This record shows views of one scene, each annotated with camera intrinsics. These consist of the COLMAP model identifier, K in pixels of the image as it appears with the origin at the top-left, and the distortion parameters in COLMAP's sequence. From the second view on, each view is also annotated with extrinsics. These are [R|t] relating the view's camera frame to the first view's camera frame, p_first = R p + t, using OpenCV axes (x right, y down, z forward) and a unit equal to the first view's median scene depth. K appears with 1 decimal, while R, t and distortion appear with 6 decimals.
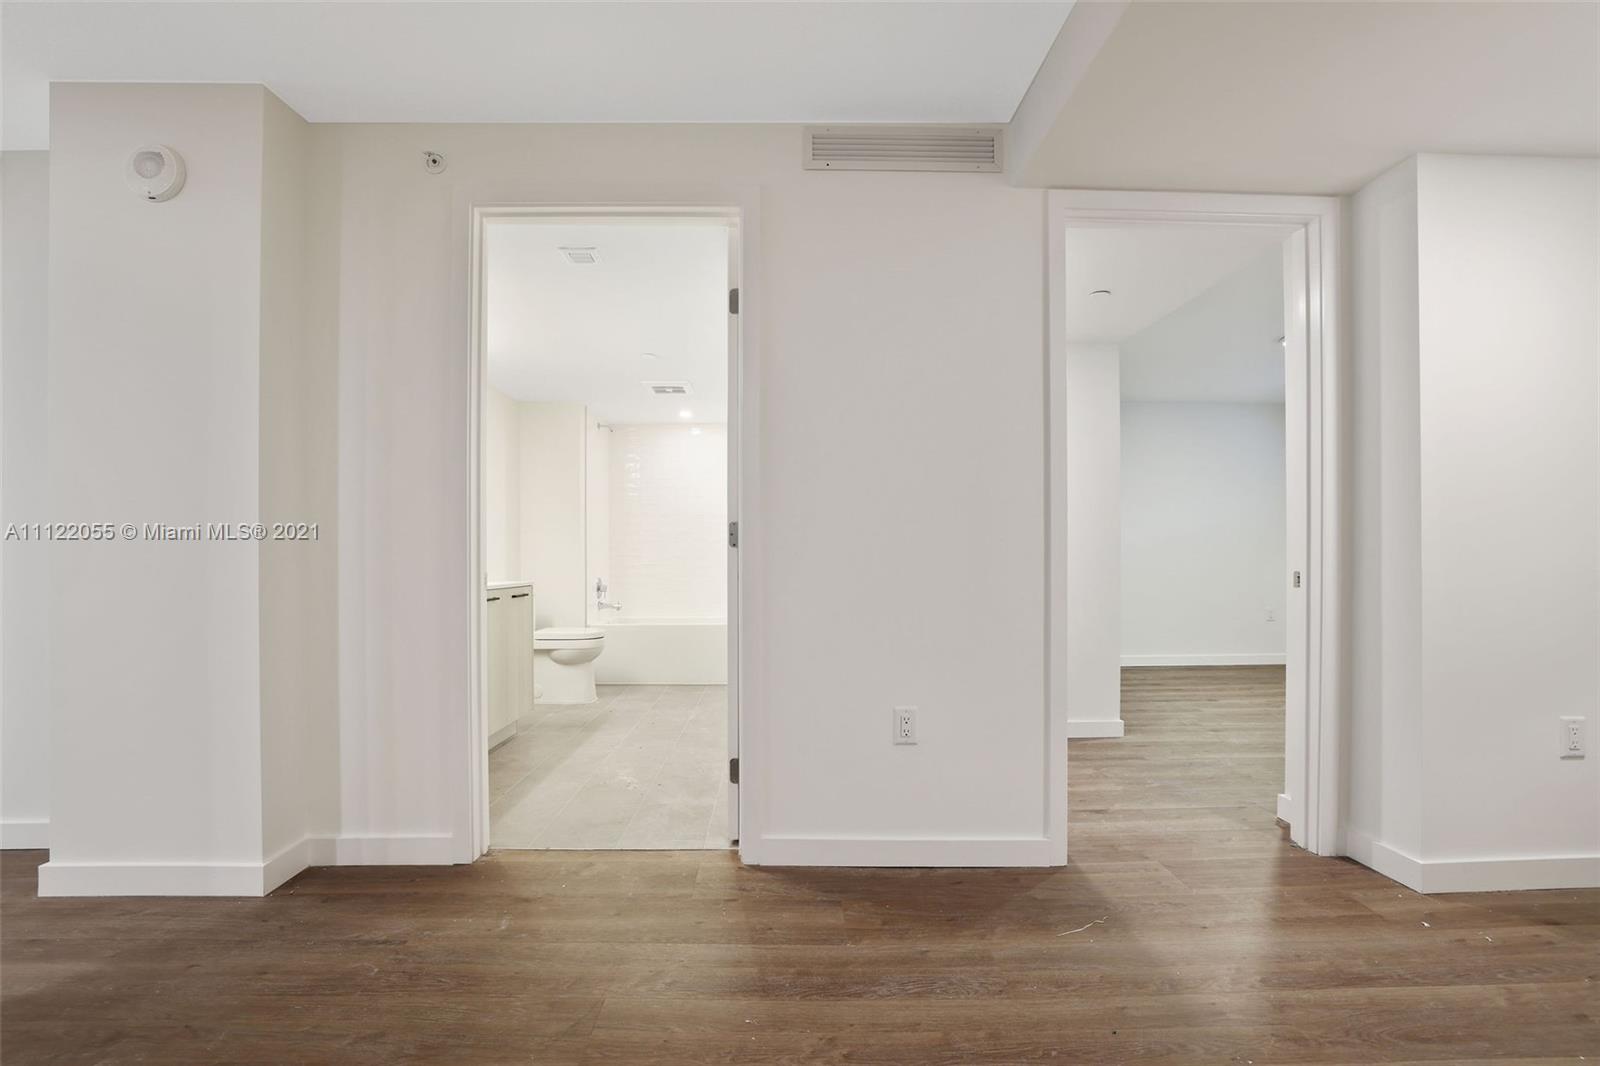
lens RADIAL K [[699.8, 0, 763.2], [0, 699.8, 550.4], [0, 0, 1]] dist [-0.031260, 0.000041]
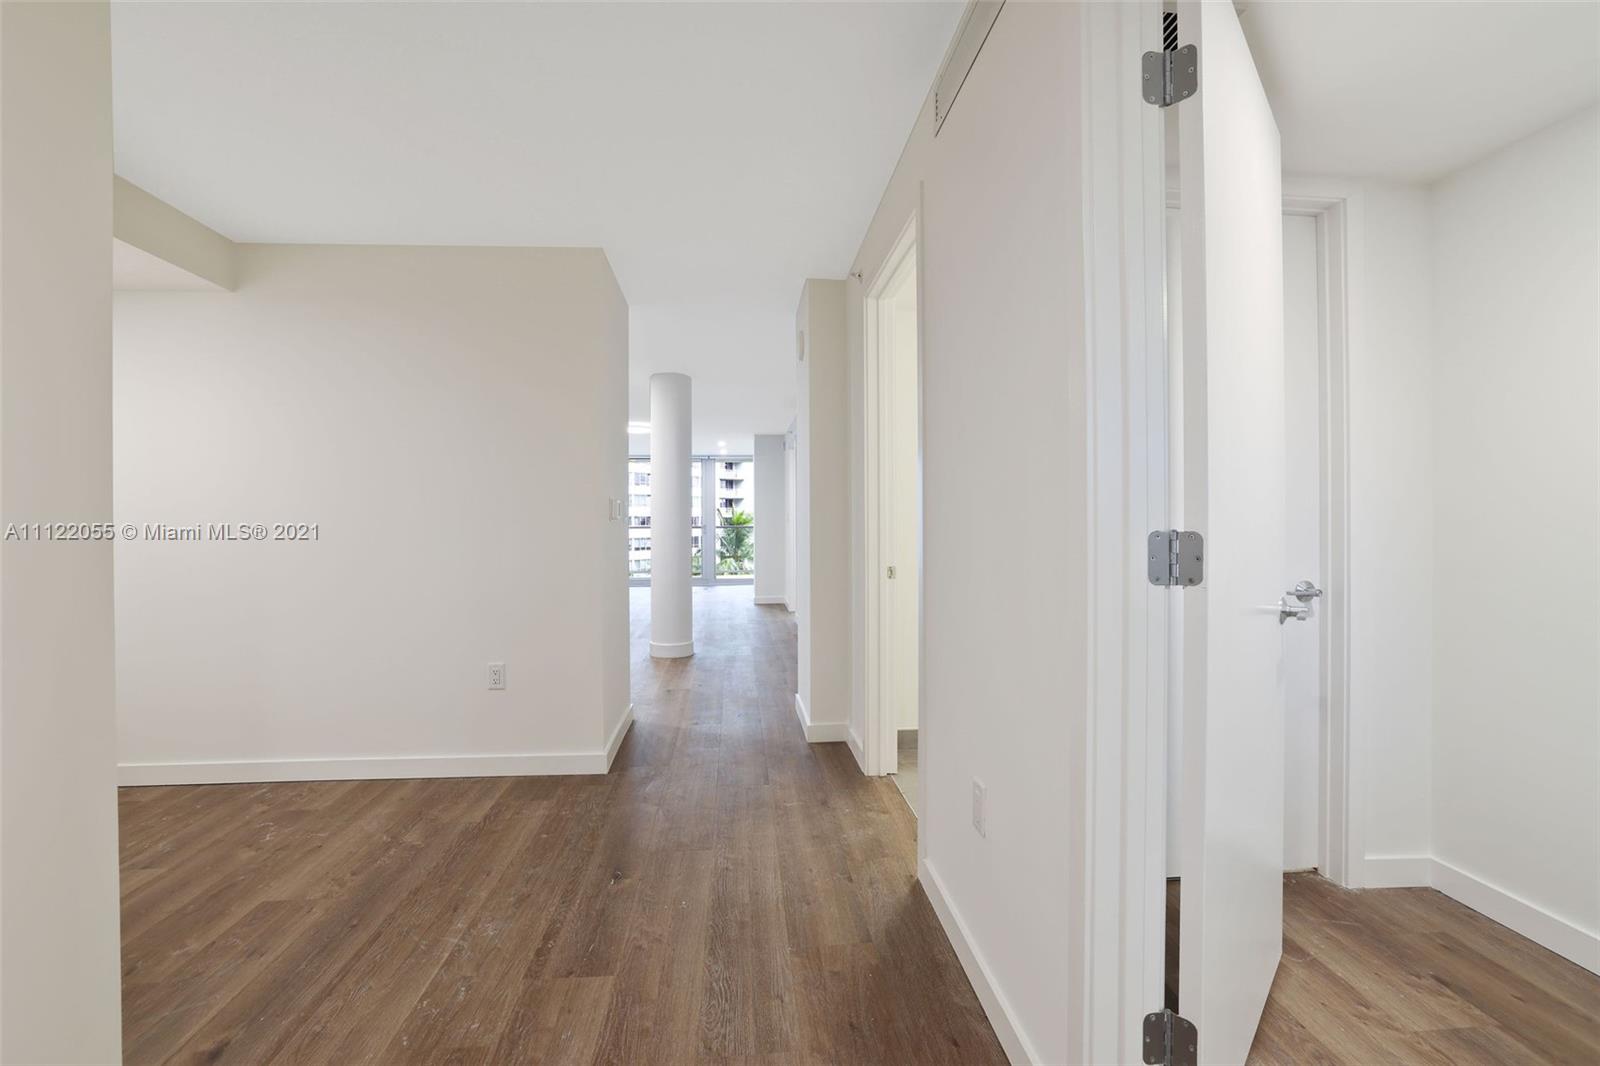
lens RADIAL K [[679.5, 0, 776.1], [0, 679.5, 525.3], [0, 0, 1]] dist [-0.046748, 0.015641]
pose [[0.071792, 0.000178, -0.997420, 0.395021], [0.011161, 0.999937, 0.000982, -0.017348], [0.997357, -0.011203, 0.071785, 0.331686]]
